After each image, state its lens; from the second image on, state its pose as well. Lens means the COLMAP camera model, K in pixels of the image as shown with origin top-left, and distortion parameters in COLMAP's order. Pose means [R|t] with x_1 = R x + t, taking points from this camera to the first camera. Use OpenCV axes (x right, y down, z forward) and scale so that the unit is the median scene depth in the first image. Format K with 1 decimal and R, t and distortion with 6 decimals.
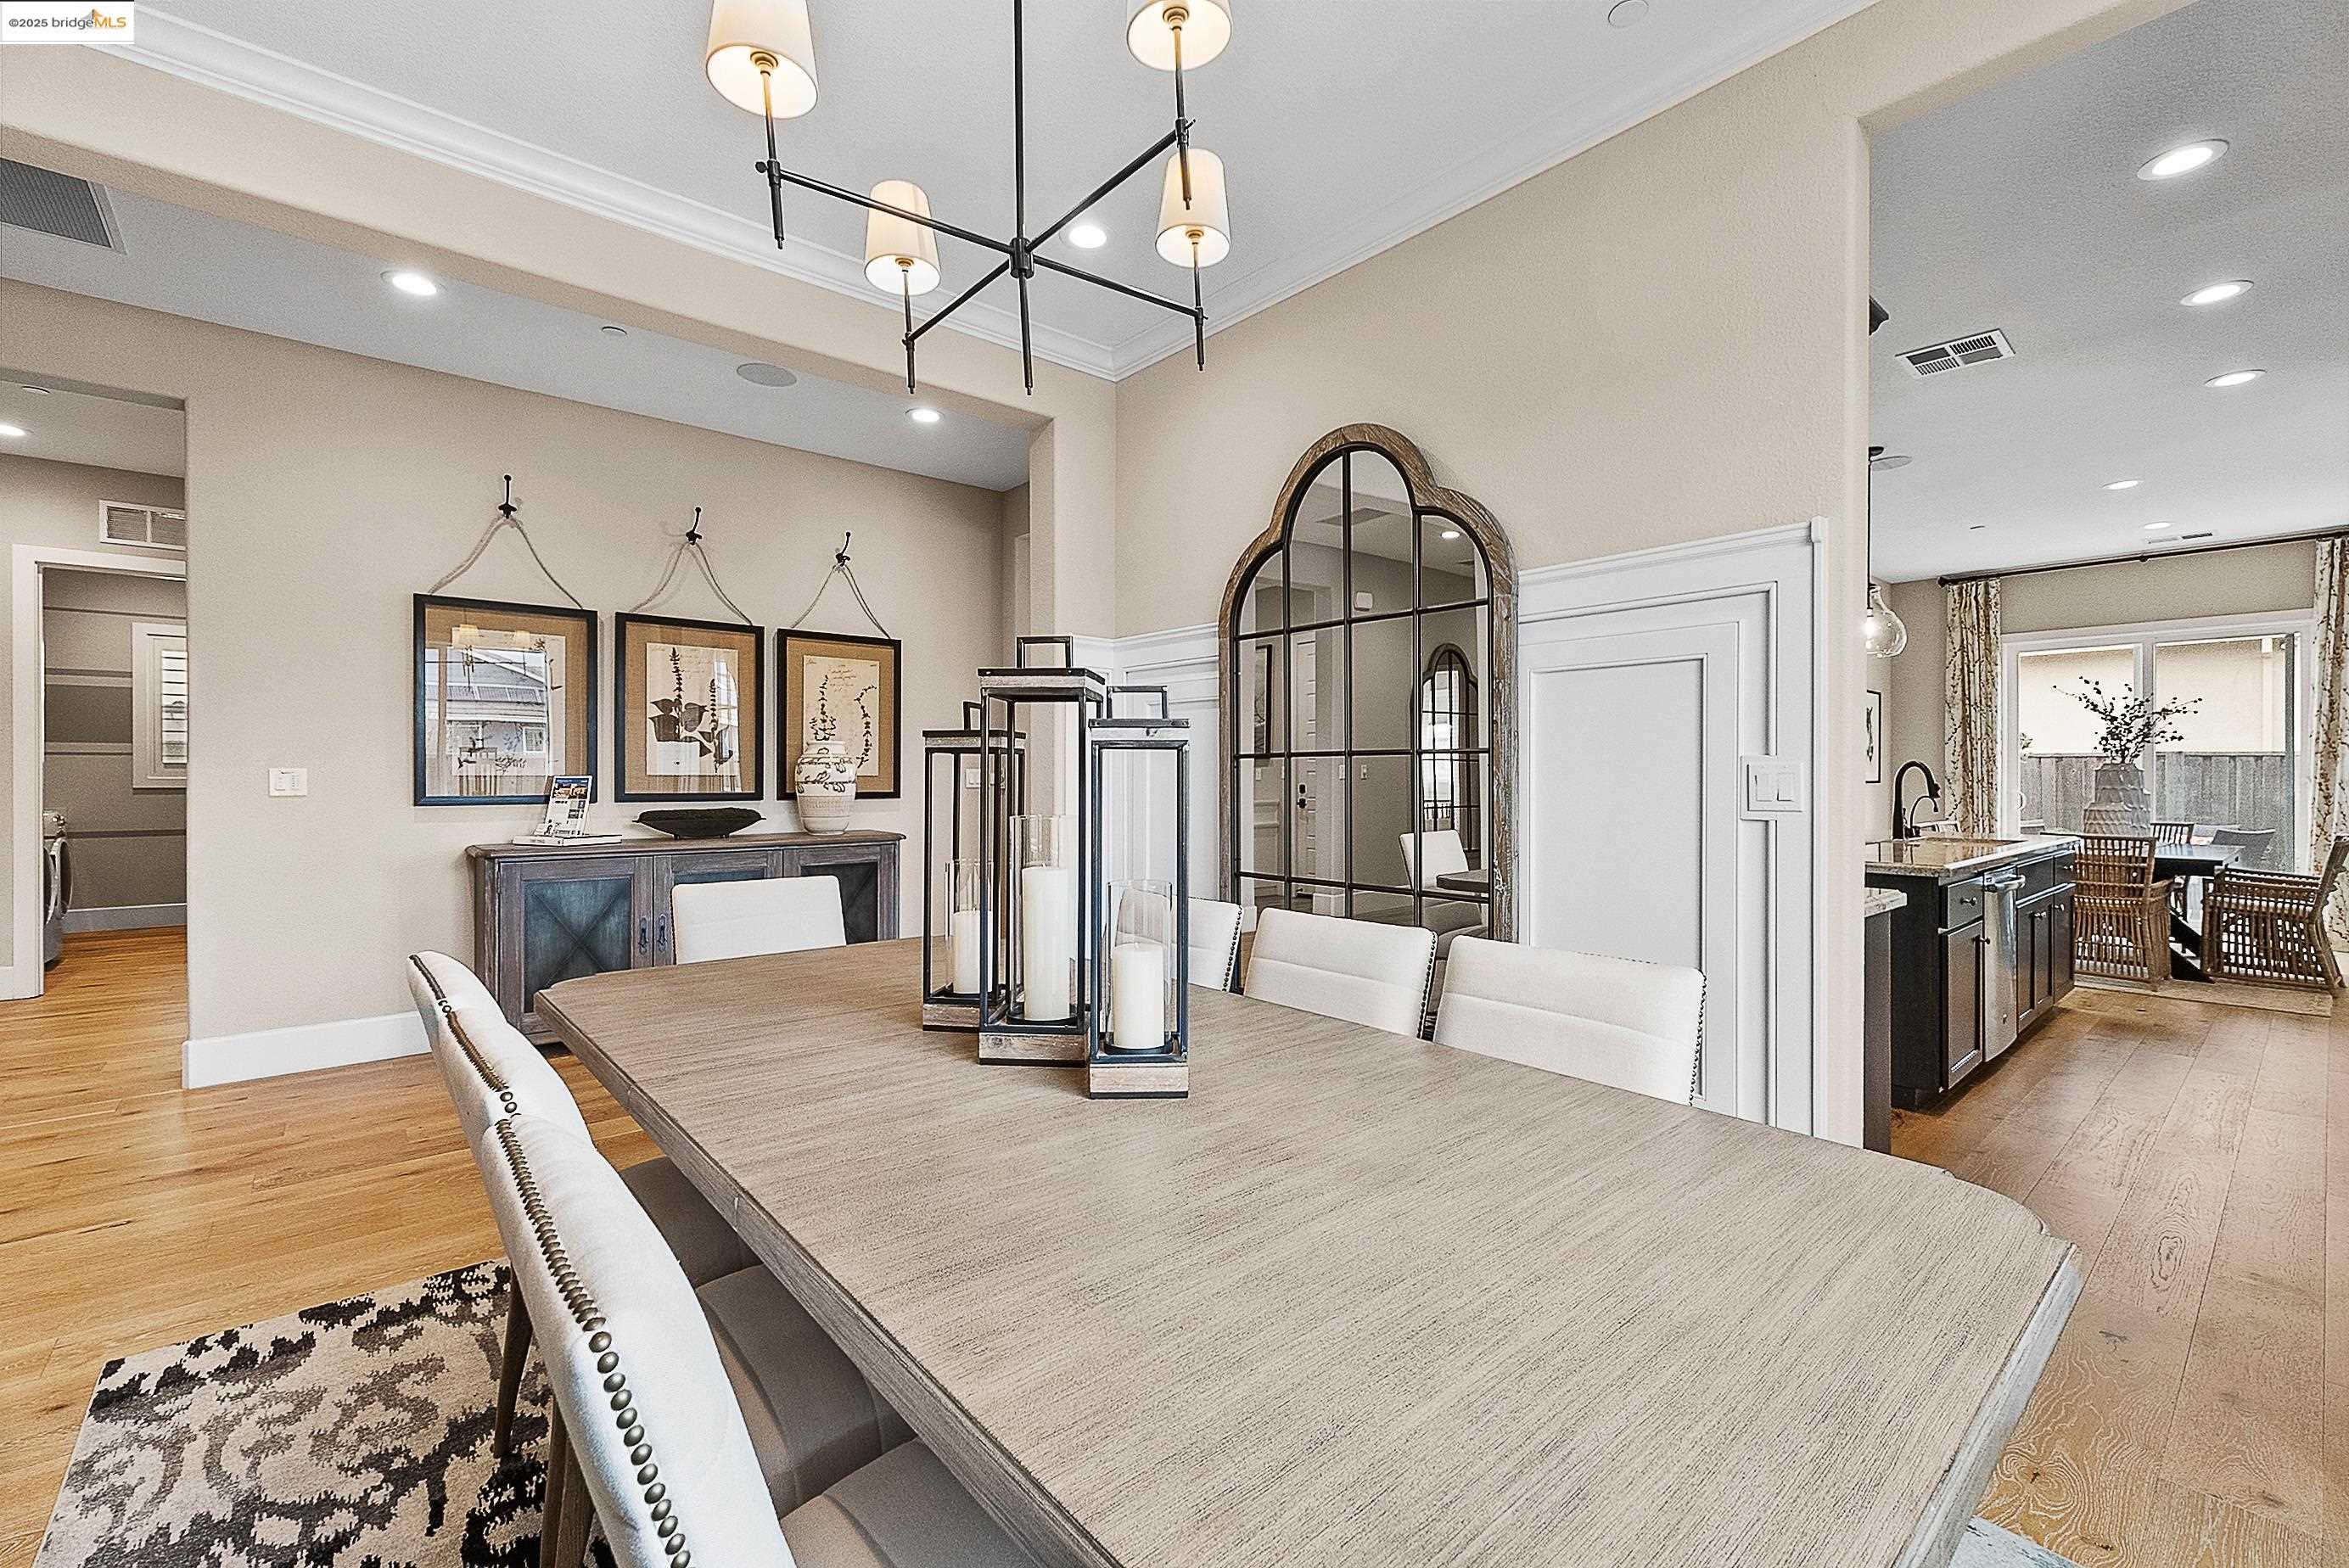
lens RADIAL K [[984.1, 0, 1192.6], [0, 984.1, 783.6], [0, 0, 1]] dist [0.008354, -0.000325]
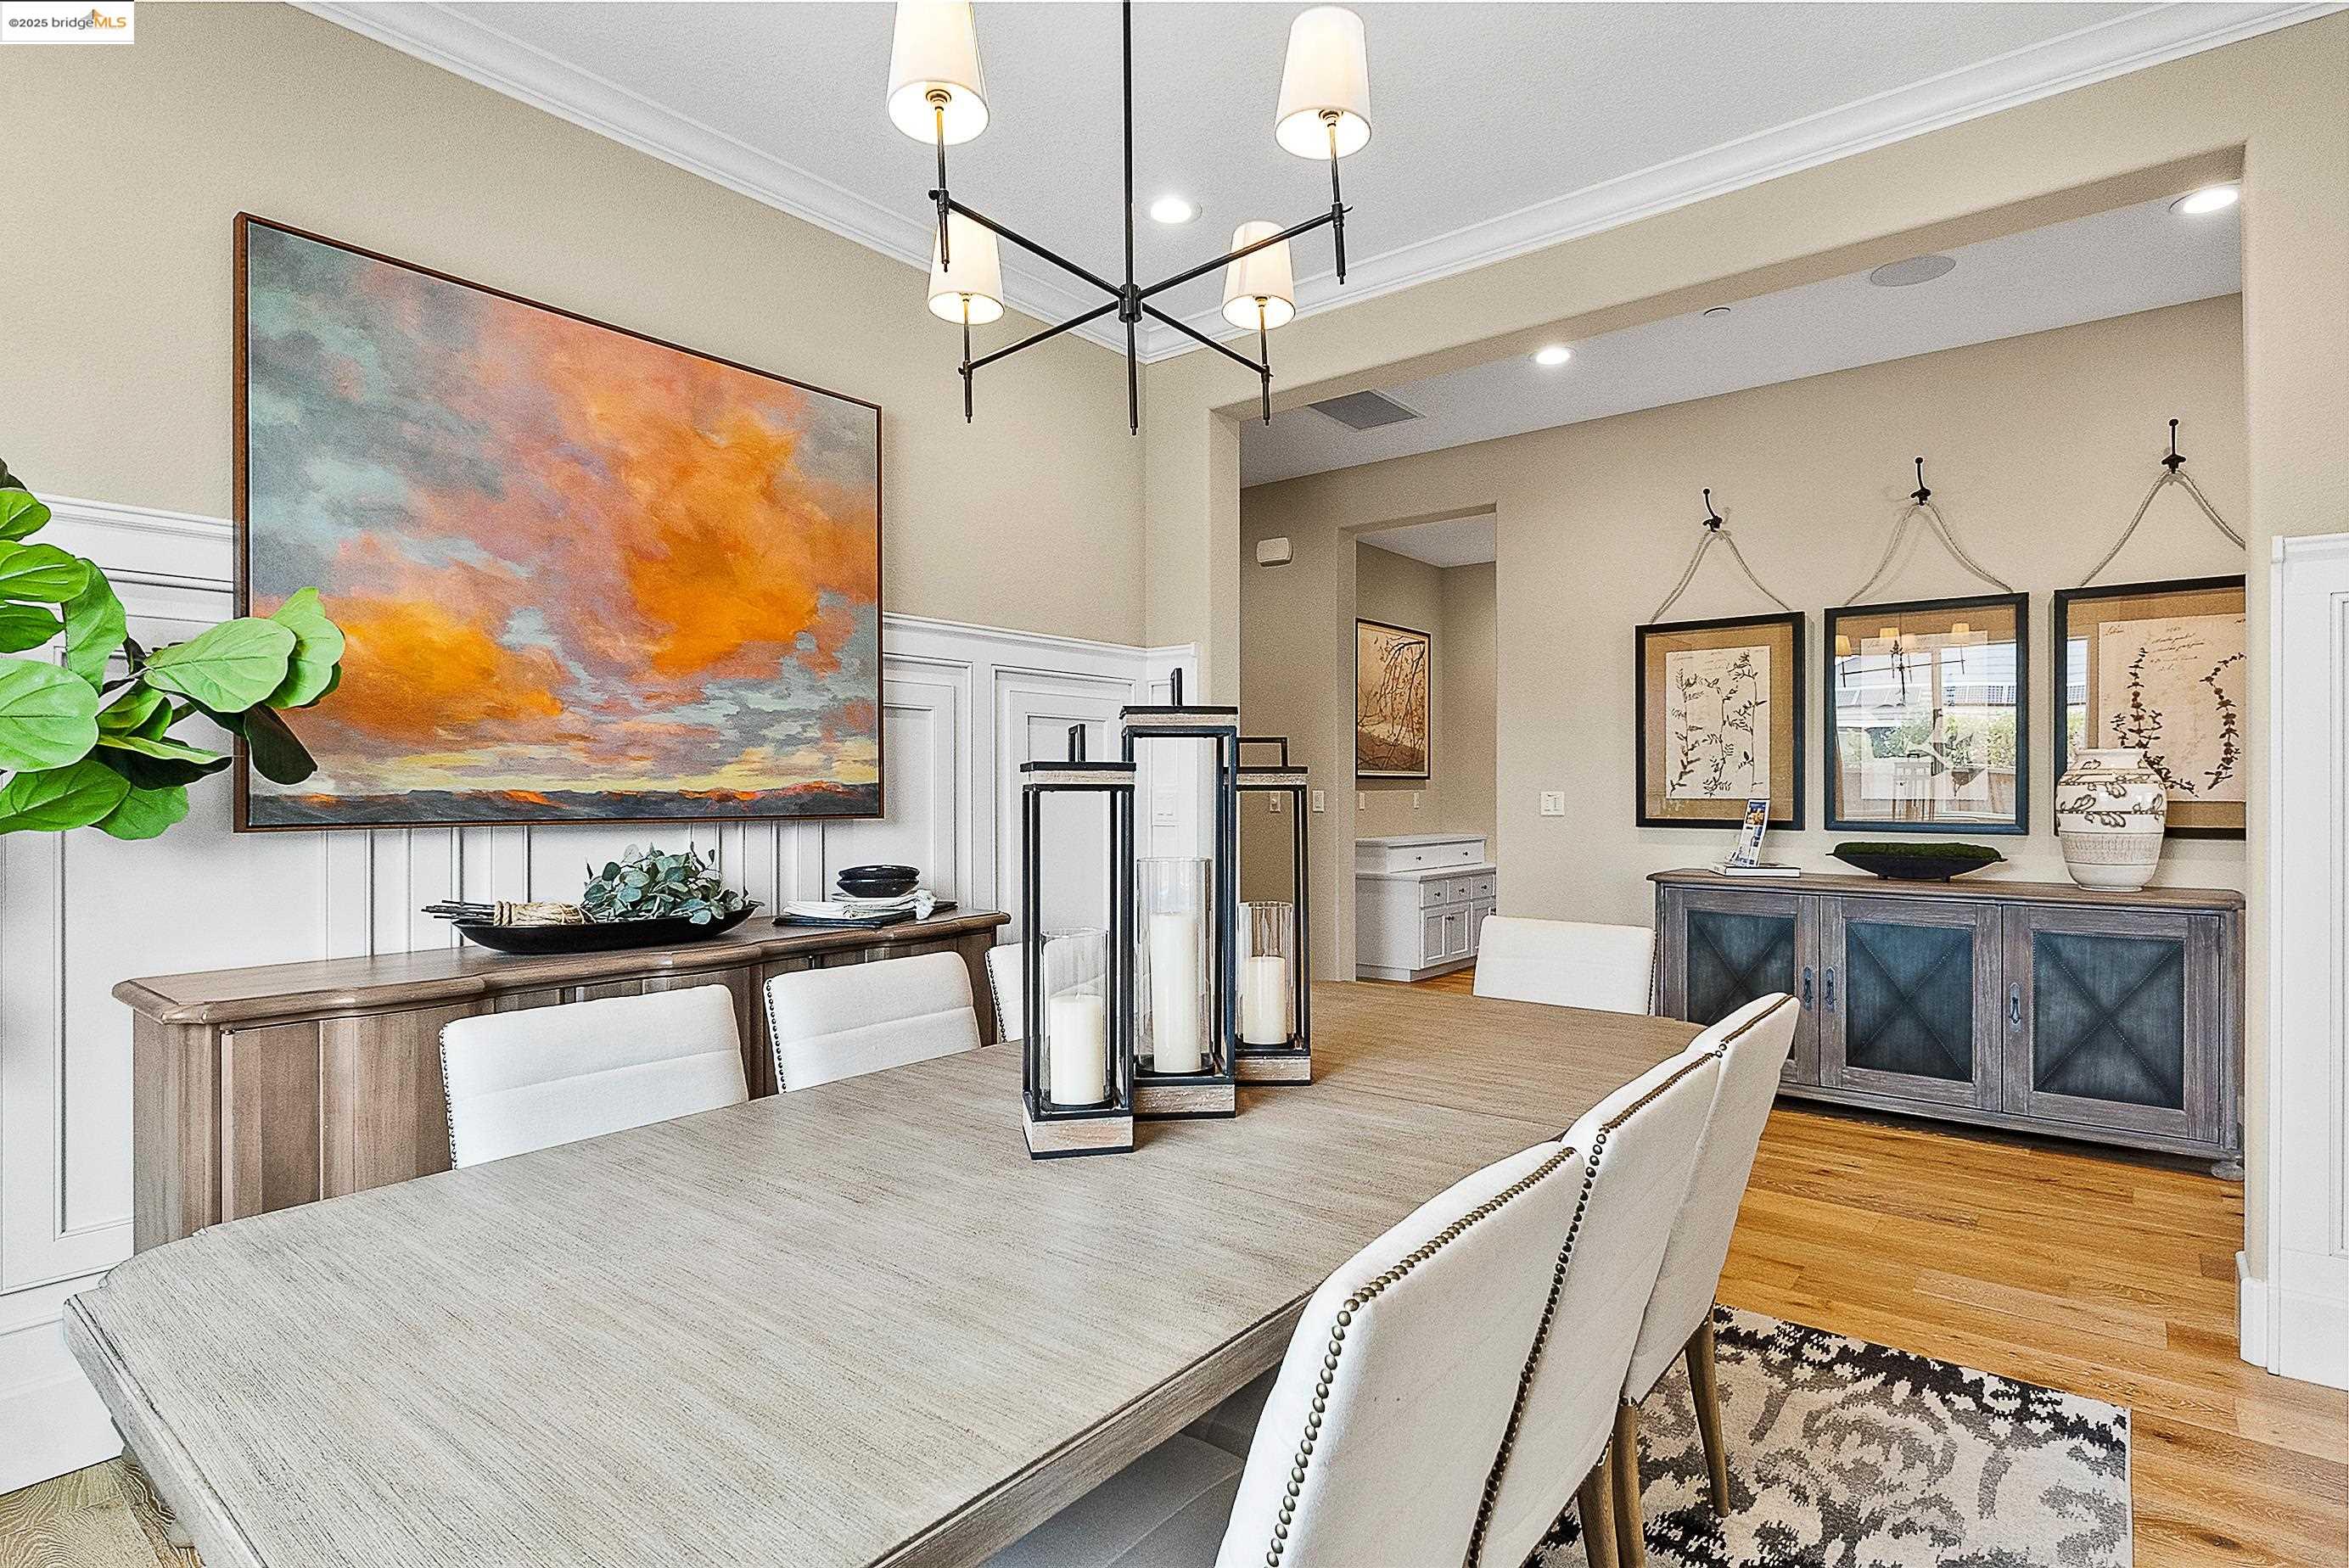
lens RADIAL K [[1194.1, 0, 1188.0], [0, 1194.1, 769.4], [0, 0, 1]] dist [0.002912, -0.002145]
pose [[0.173589, -0.014655, -0.984709, 0.349202], [-0.009673, 0.999816, -0.016585, -0.011768], [0.984771, 0.012404, 0.173415, 0.284681]]
